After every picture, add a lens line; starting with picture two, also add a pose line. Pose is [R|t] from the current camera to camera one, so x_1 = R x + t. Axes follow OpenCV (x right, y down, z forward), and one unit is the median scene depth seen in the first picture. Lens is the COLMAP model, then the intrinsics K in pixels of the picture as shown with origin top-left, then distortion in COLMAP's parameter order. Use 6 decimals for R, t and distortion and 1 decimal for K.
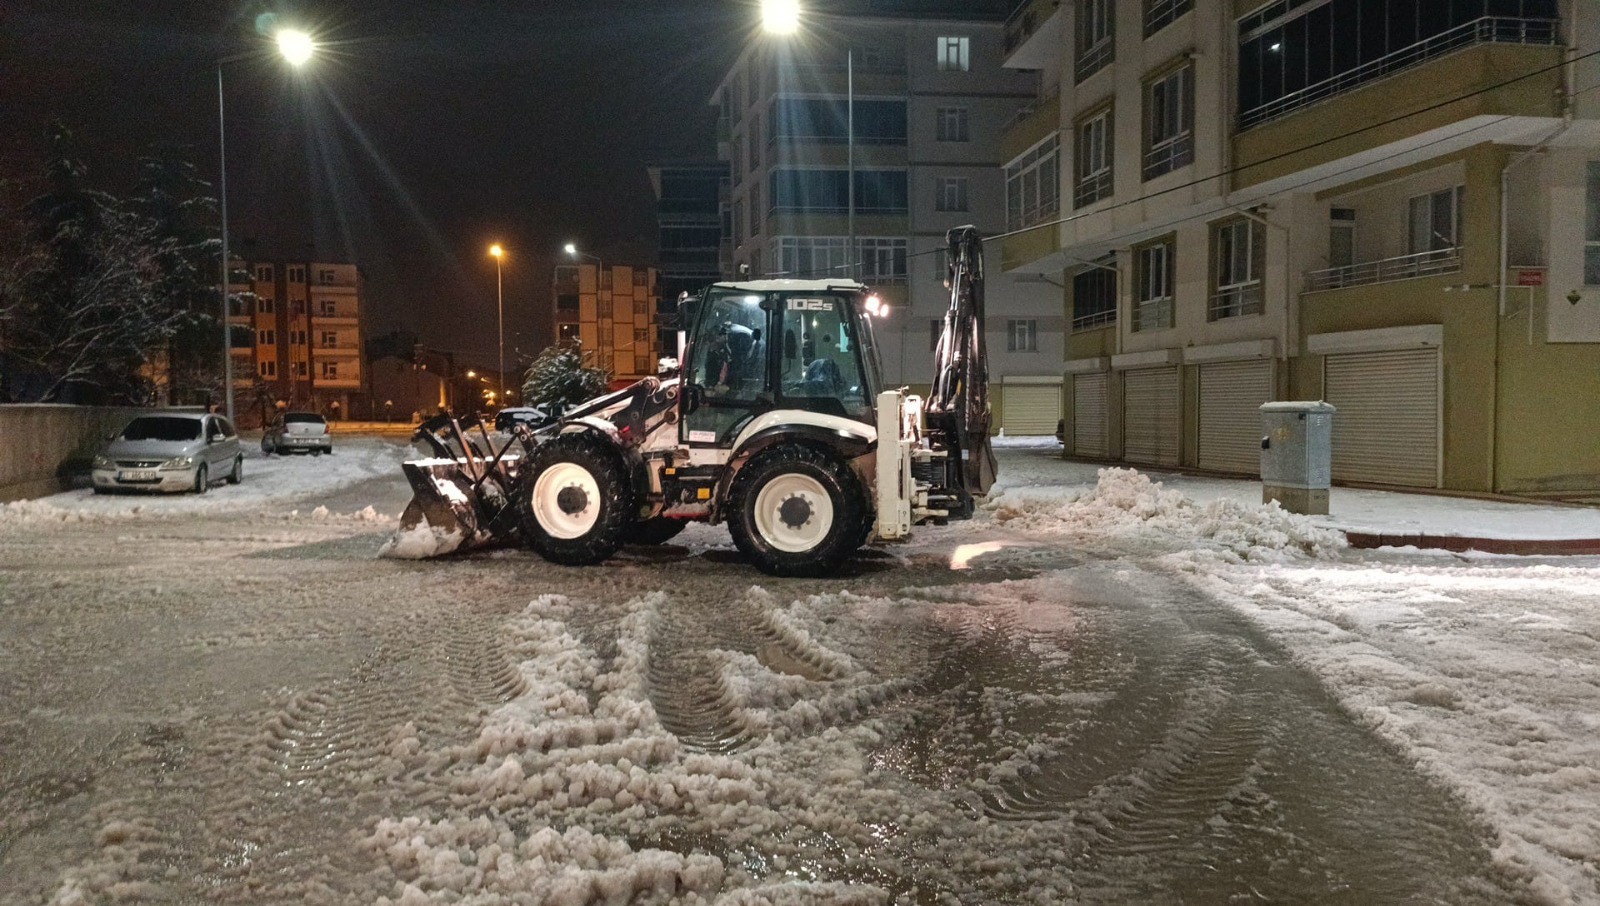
lens RADIAL K [[1067.9, 0, 800.0], [0, 1067.9, 453.0], [0, 0, 1]] dist [-0.000348, -0.000248]
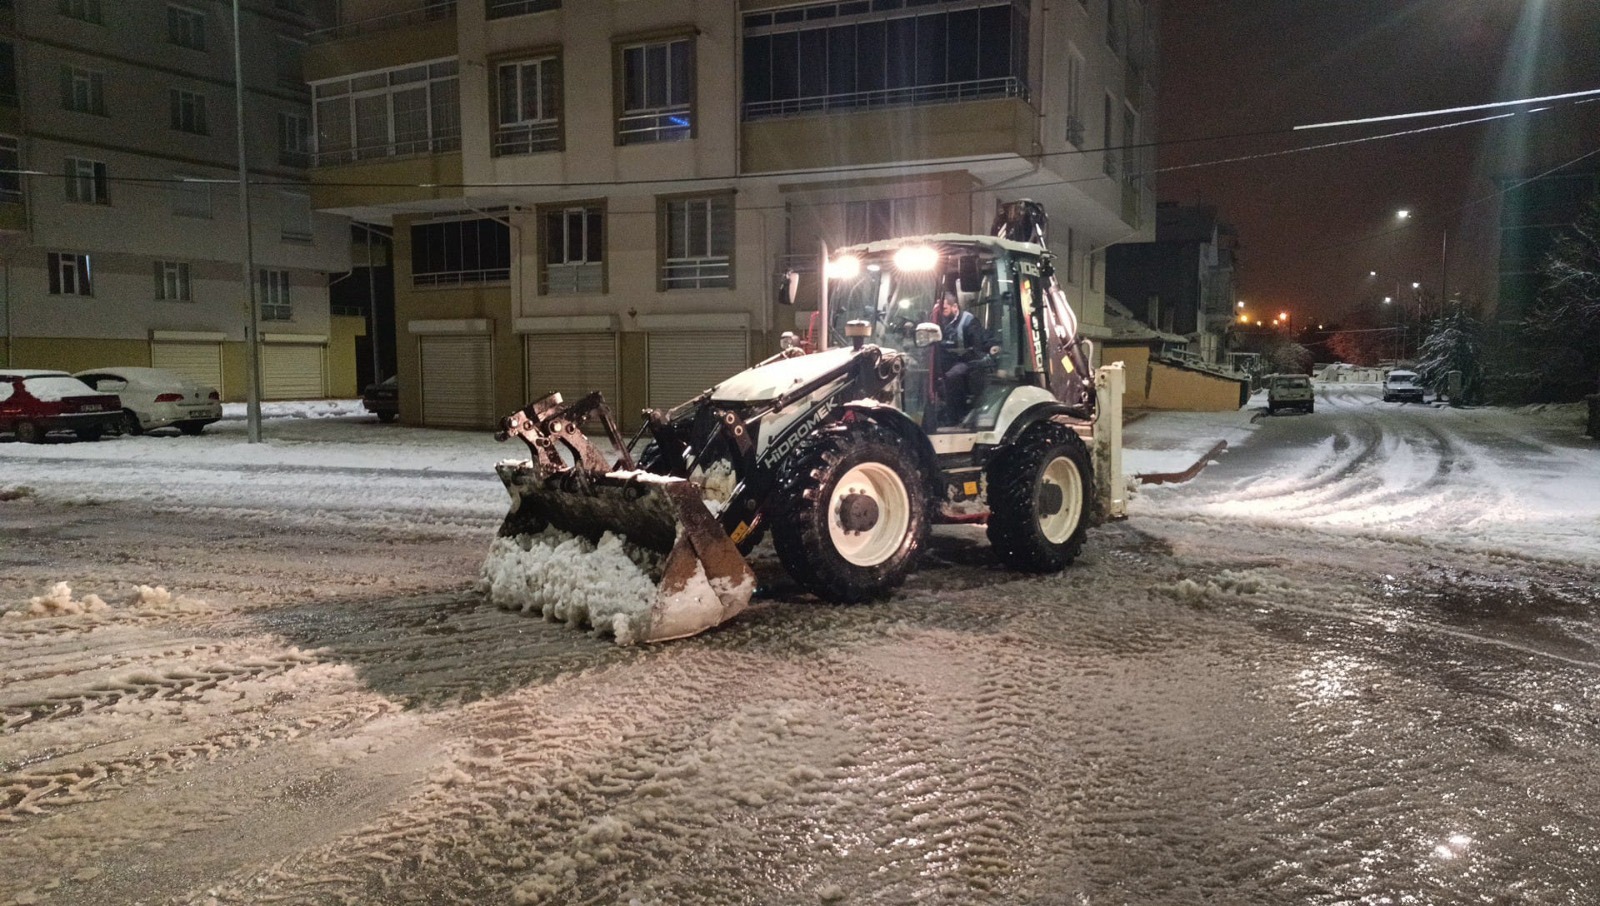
lens RADIAL K [[1067.9, 0, 800.0], [0, 1067.9, 453.0], [0, 0, 1]] dist [-0.000348, -0.000248]
pose [[0.594278, -0.058793, 0.802108, -0.359659], [0.028383, 0.998236, 0.052140, -0.015921], [-0.803759, -0.008219, 0.594899, 0.261143]]
